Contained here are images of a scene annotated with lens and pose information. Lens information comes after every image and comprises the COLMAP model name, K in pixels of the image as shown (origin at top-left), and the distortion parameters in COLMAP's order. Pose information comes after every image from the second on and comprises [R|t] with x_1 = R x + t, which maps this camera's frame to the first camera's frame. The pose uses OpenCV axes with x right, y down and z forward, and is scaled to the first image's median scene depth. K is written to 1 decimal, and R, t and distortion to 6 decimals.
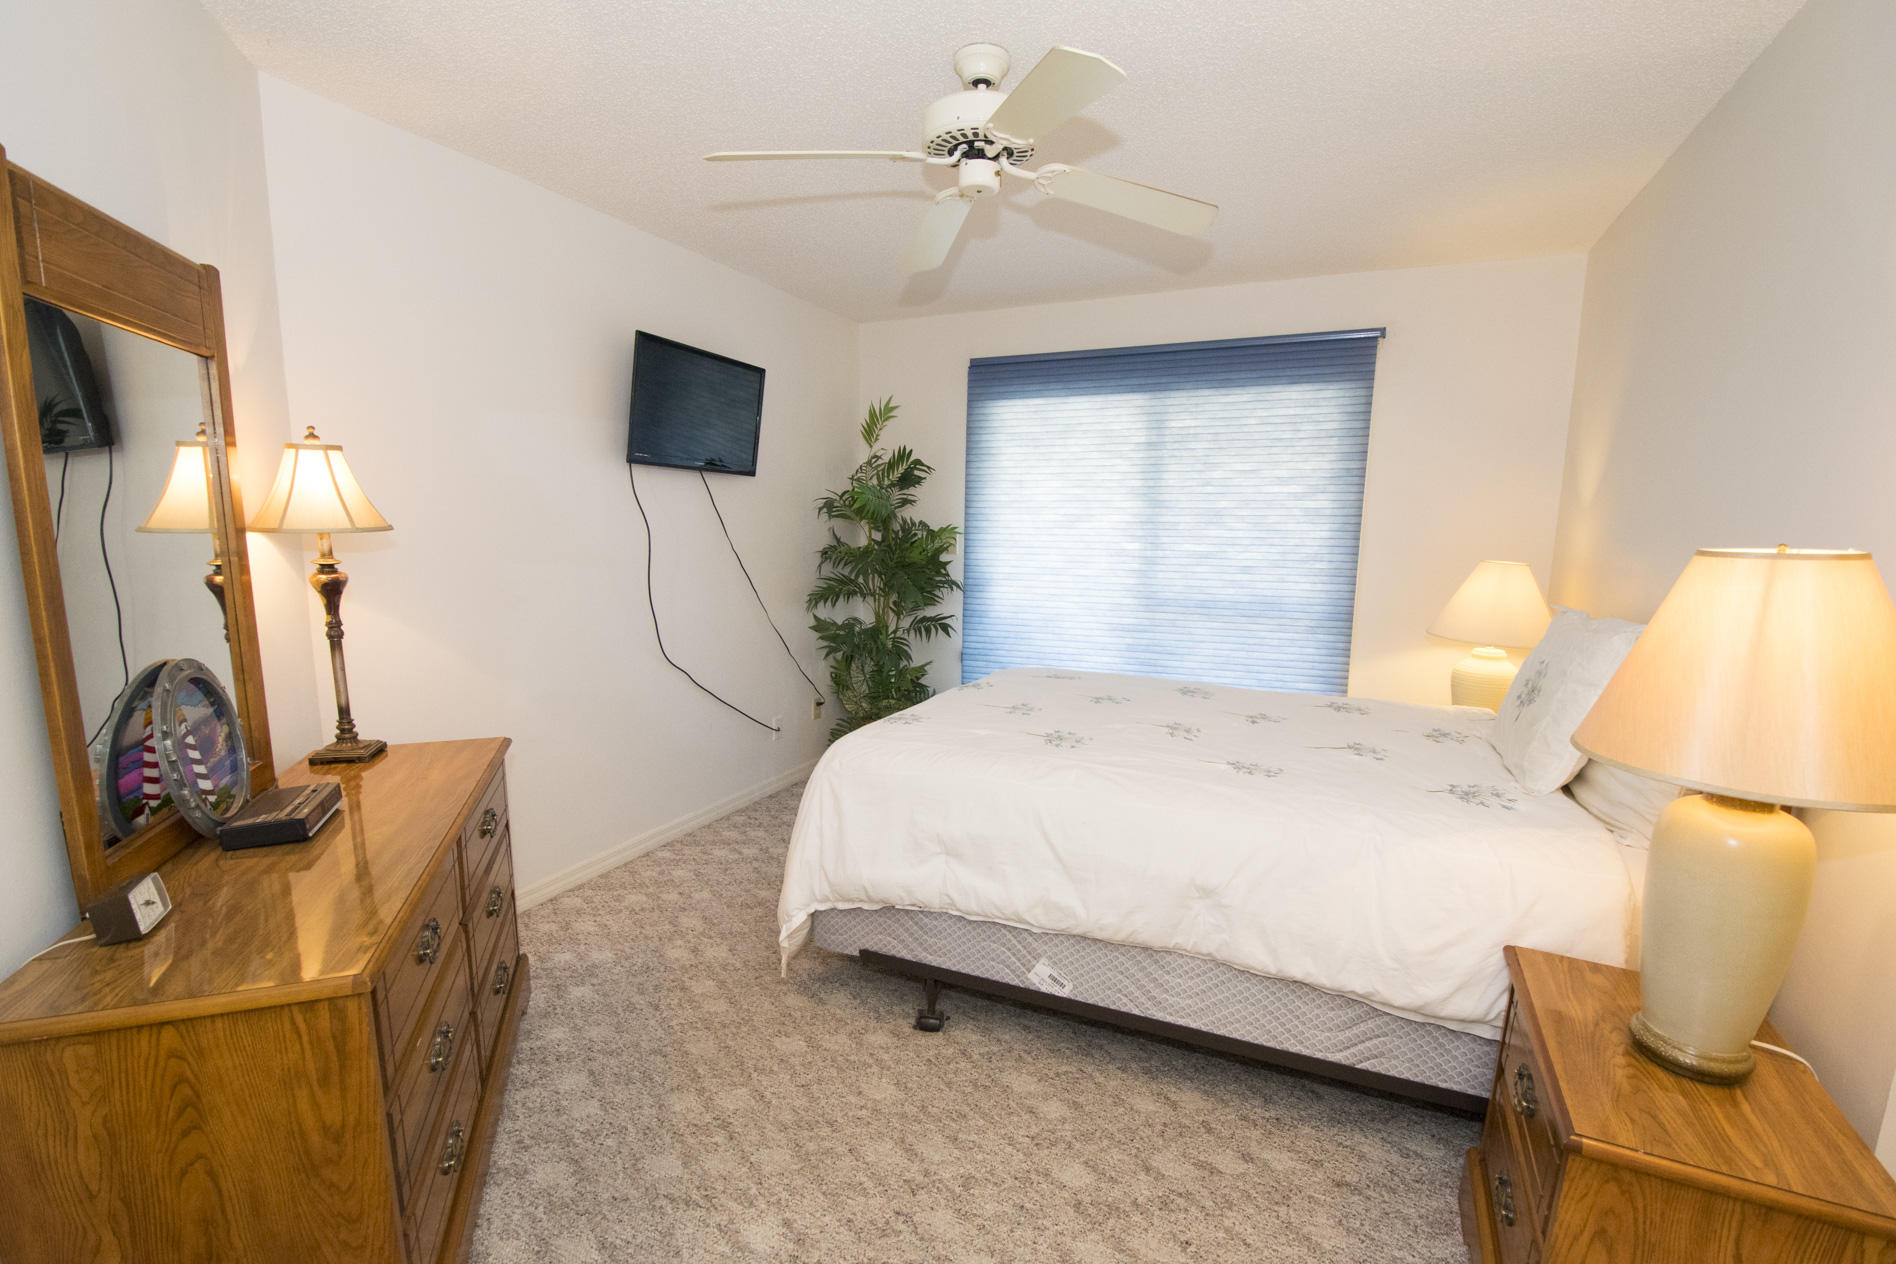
lens RADIAL K [[830.5, 0, 958.2], [0, 830.5, 657.3], [0, 0, 1]] dist [0.012218, -0.020417]
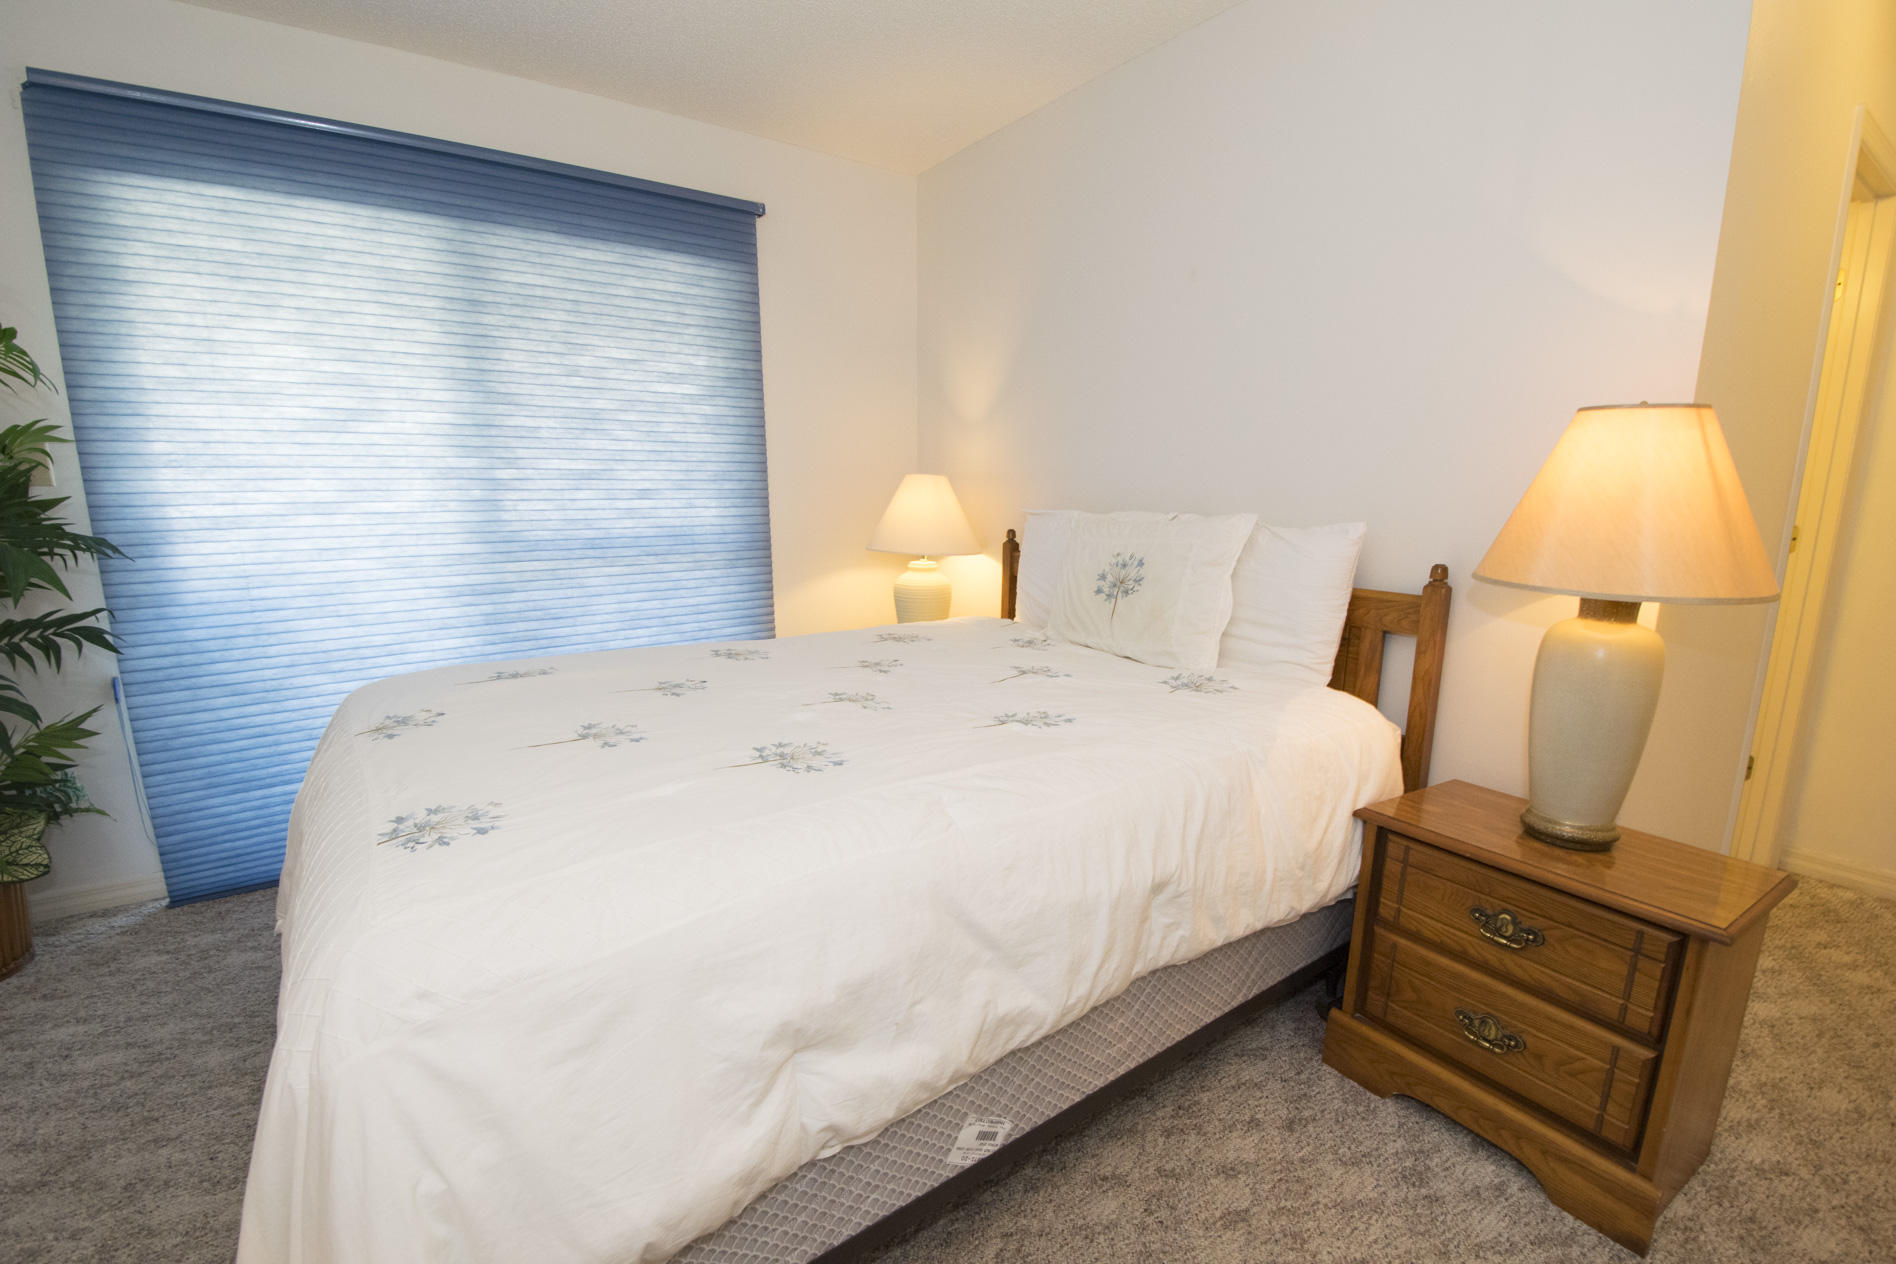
lens RADIAL K [[830.5, 0, 958.2], [0, 830.5, 657.3], [0, 0, 1]] dist [0.012218, -0.020417]
pose [[0.507282, -0.185442, 0.841591, -0.178613], [0.137625, 0.981472, 0.133309, -0.019769], [-0.850720, 0.048199, 0.523405, 0.360198]]
